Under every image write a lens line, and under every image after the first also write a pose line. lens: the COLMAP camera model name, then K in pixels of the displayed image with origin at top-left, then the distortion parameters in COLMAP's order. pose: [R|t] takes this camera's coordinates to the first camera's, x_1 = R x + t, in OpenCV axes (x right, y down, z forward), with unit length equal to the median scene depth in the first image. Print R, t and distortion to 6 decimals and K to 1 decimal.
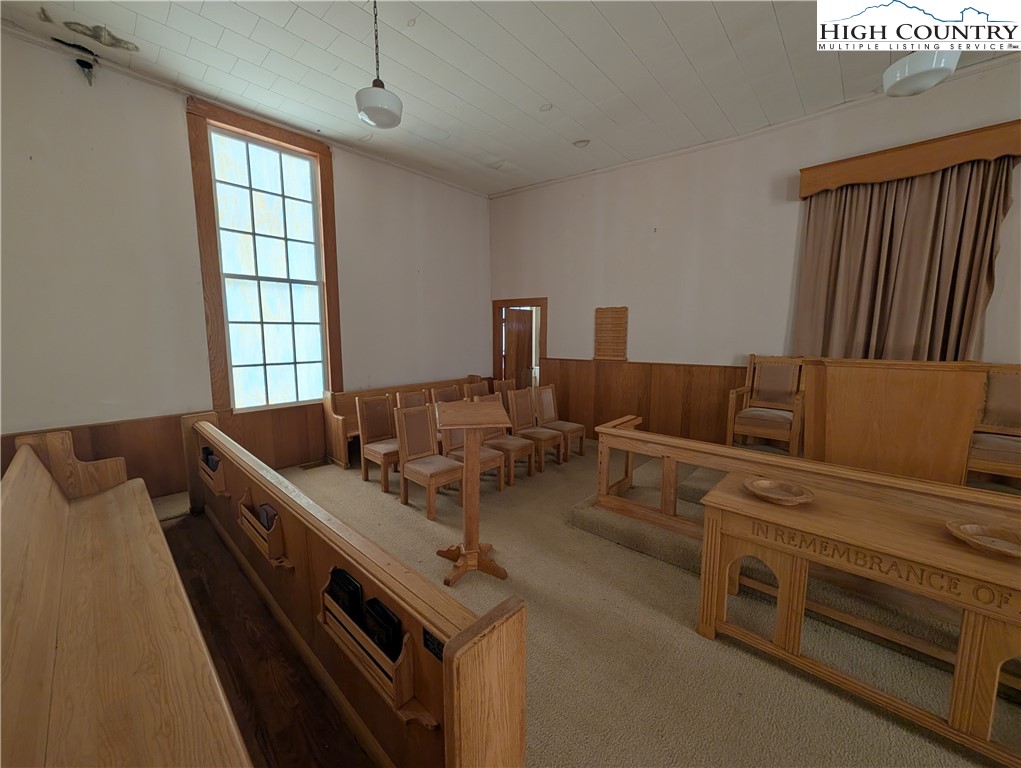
lens RADIAL K [[384.8, 0, 507.0], [0, 384.8, 378.7], [0, 0, 1]] dist [0.001062, 0.000336]
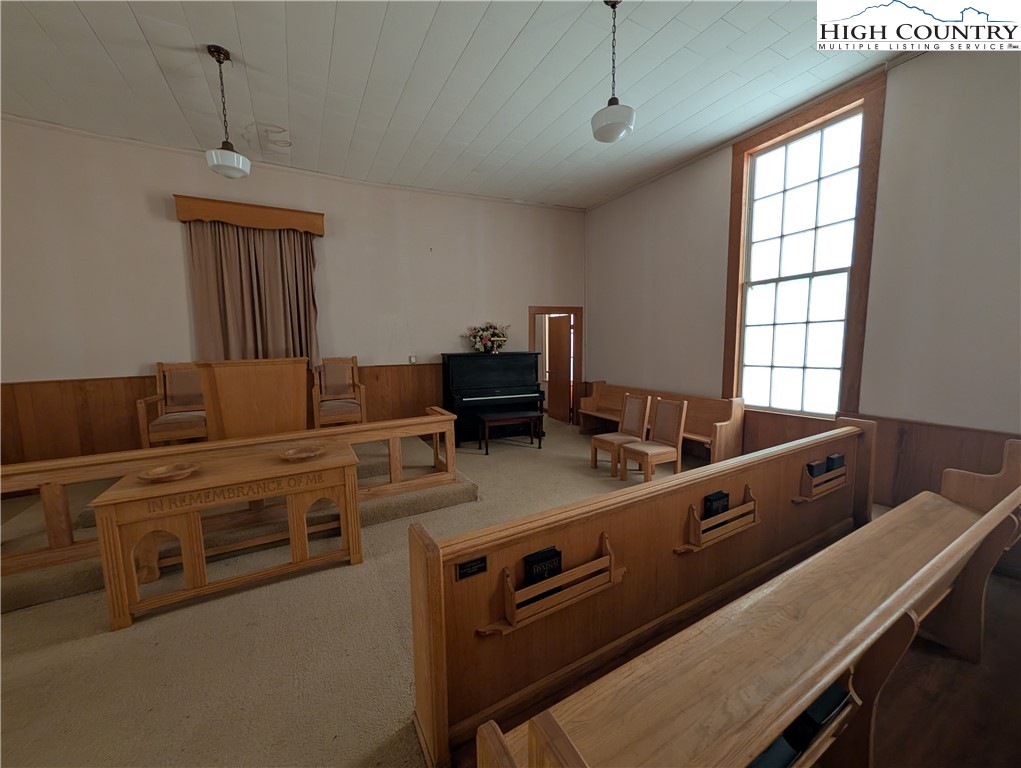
lens RADIAL K [[384.8, 0, 507.0], [0, 384.8, 378.3], [0, 0, 1]] dist [0.001062, 0.000336]
pose [[0.318229, -0.107123, 0.941942, -0.039131], [0.126001, 0.989559, 0.069970, 0.026575], [-0.939603, 0.096419, 0.328404, -0.223949]]
